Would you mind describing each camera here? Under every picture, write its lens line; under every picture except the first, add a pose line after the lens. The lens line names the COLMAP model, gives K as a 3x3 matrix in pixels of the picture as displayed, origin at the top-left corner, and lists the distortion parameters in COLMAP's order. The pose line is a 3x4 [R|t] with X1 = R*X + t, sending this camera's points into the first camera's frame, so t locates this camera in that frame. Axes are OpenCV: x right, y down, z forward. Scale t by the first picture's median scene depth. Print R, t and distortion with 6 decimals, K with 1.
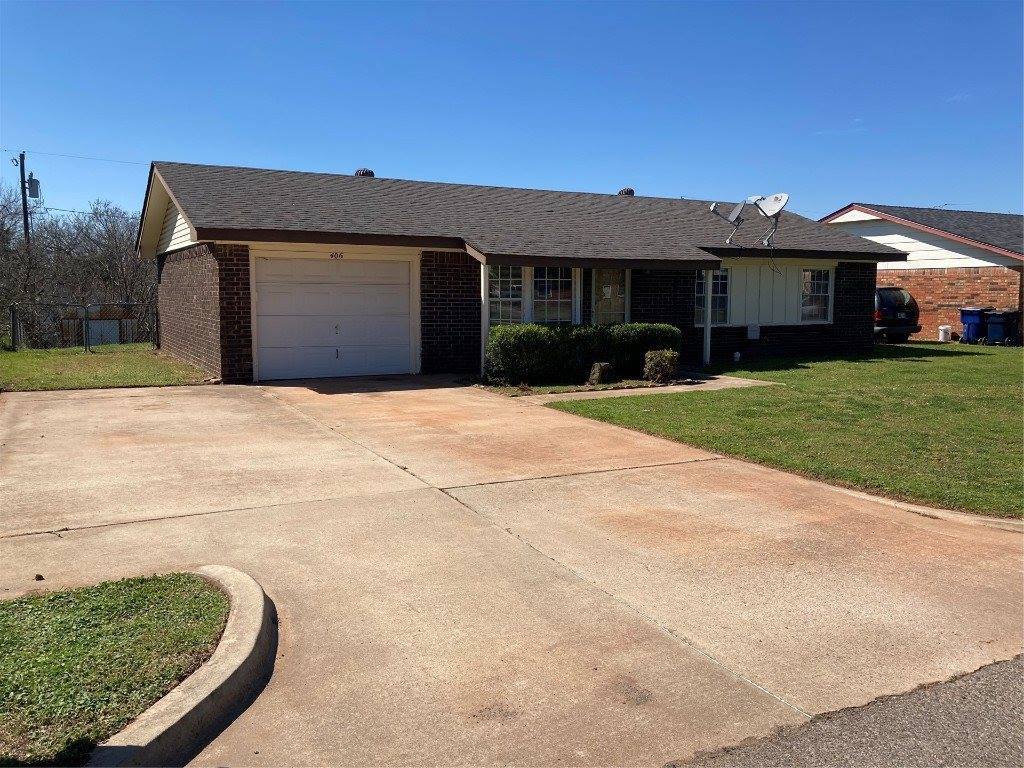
lens RADIAL K [[842.6, 0, 514.5], [0, 842.6, 382.4], [0, 0, 1]] dist [0.044901, -0.057641]
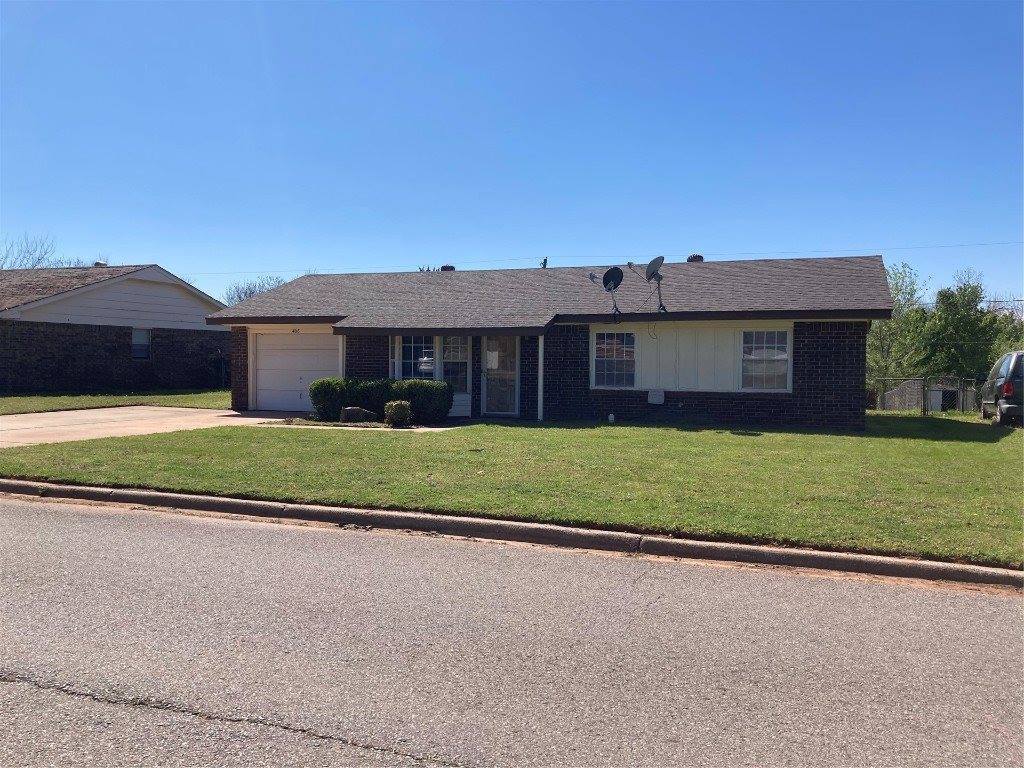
lens RADIAL K [[842.6, 0, 516.2], [0, 842.6, 384.1], [0, 0, 1]] dist [0.044901, -0.057641]
pose [[0.650389, 0.023002, -0.759253, 1.021855], [-0.086430, 0.995291, -0.043885, -0.018840], [0.754668, 0.094164, 0.649314, 0.268701]]
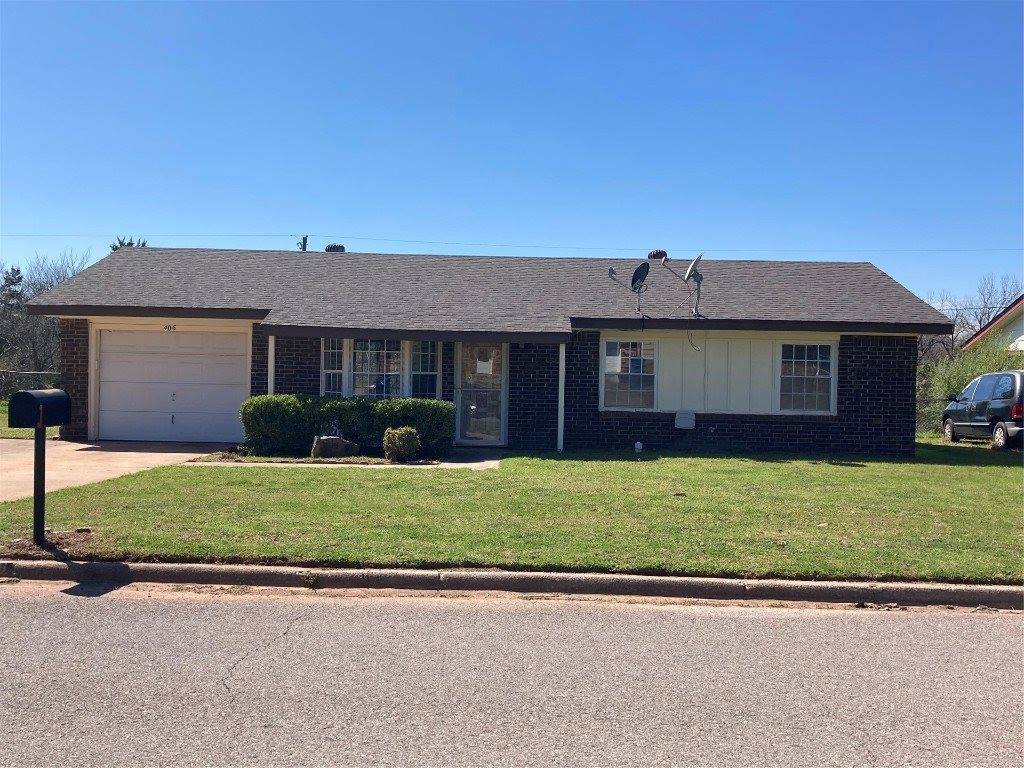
lens RADIAL K [[1035.9, 0, 508.6], [0, 1035.9, 385.7], [0, 0, 1]] dist [0.033743, 0.000000]
pose [[0.873937, 0.021184, -0.485578, 0.687376], [-0.069806, 0.994163, -0.082264, 0.001880], [0.481001, 0.105789, 0.870314, 0.050583]]
